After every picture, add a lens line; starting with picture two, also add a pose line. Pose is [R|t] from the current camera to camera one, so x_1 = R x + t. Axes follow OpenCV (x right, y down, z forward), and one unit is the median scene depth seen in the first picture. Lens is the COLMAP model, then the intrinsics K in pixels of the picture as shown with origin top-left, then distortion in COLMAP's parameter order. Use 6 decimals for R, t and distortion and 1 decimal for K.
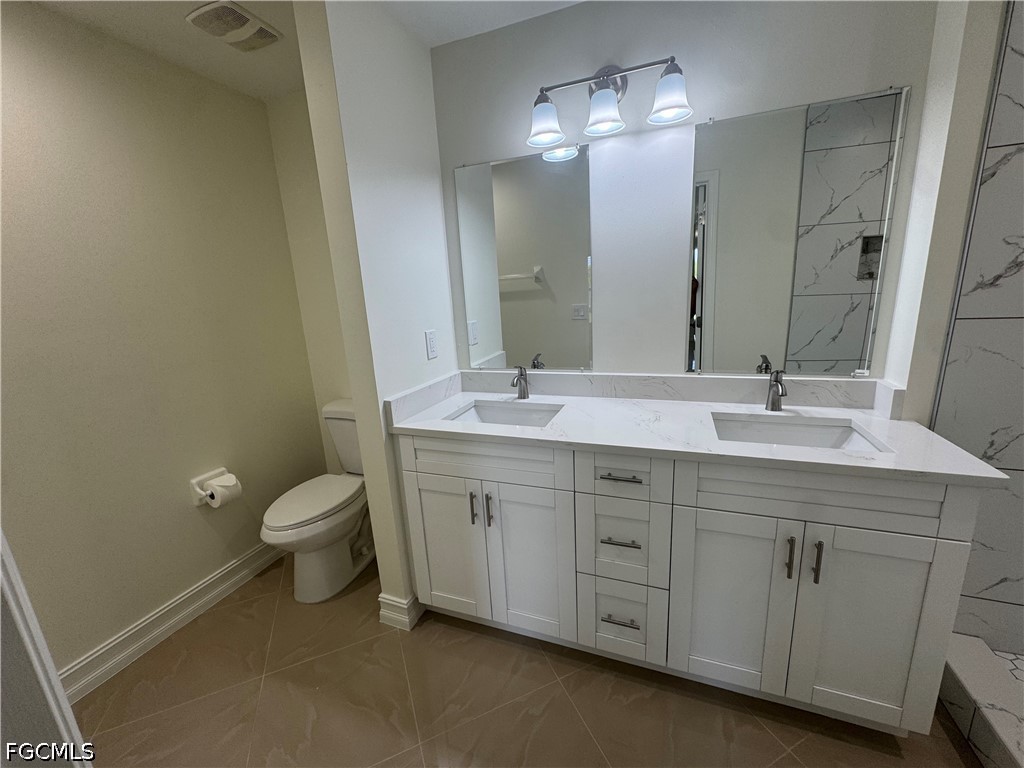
lens RADIAL K [[409.2, 0, 512.0], [0, 409.2, 384.0], [0, 0, 1]] dist [-0.000340, 0.000208]
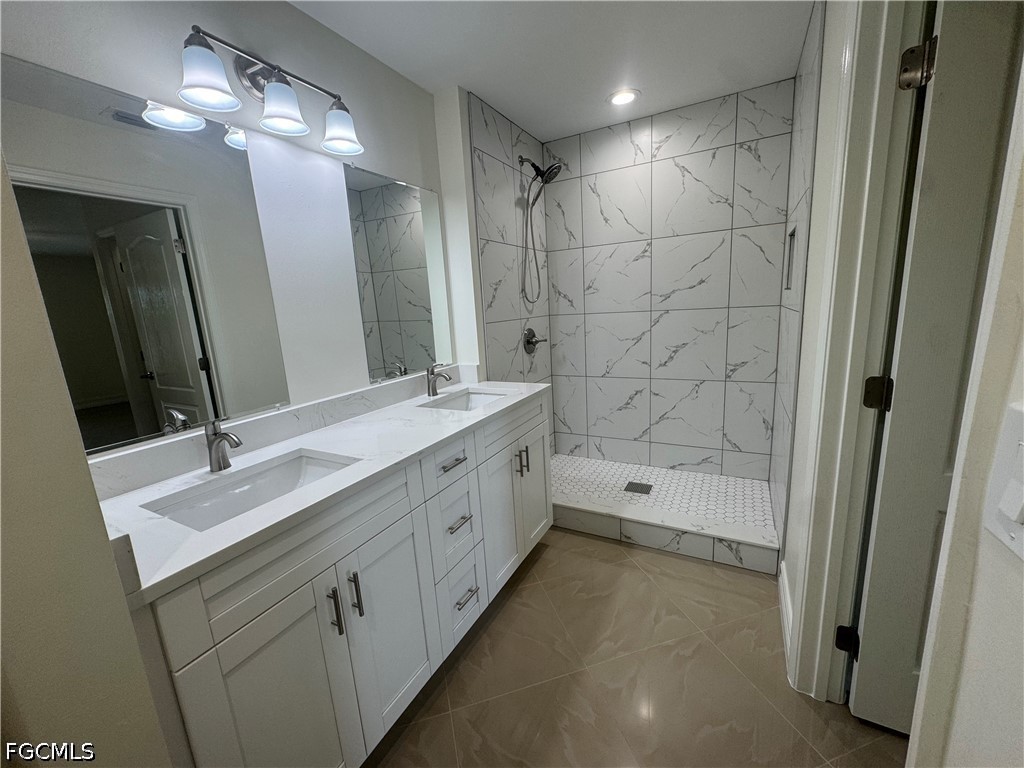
lens RADIAL K [[409.2, 0, 512.0], [0, 409.2, 384.0], [0, 0, 1]] dist [-0.000340, 0.000208]
pose [[0.127832, -0.143716, 0.981328, -0.548211], [0.273492, 0.956191, 0.104409, -0.036632], [-0.953342, 0.255039, 0.161537, 0.433263]]
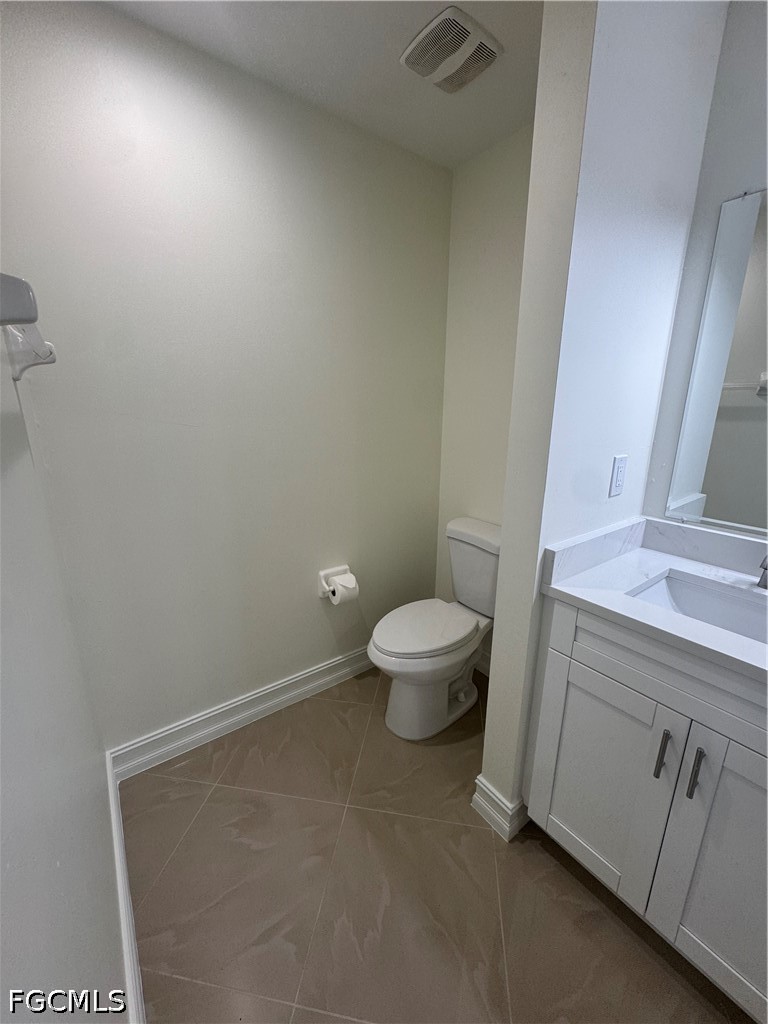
lens RADIAL K [[409.2, 0, 383.6], [0, 409.2, 510.4], [0, 0, 1]] dist [-0.000340, 0.000208]
pose [[0.844494, 0.192766, -0.499671, -0.176423], [-0.171387, 0.981188, 0.088867, -0.033427], [0.507401, 0.010590, 0.861645, 0.207550]]
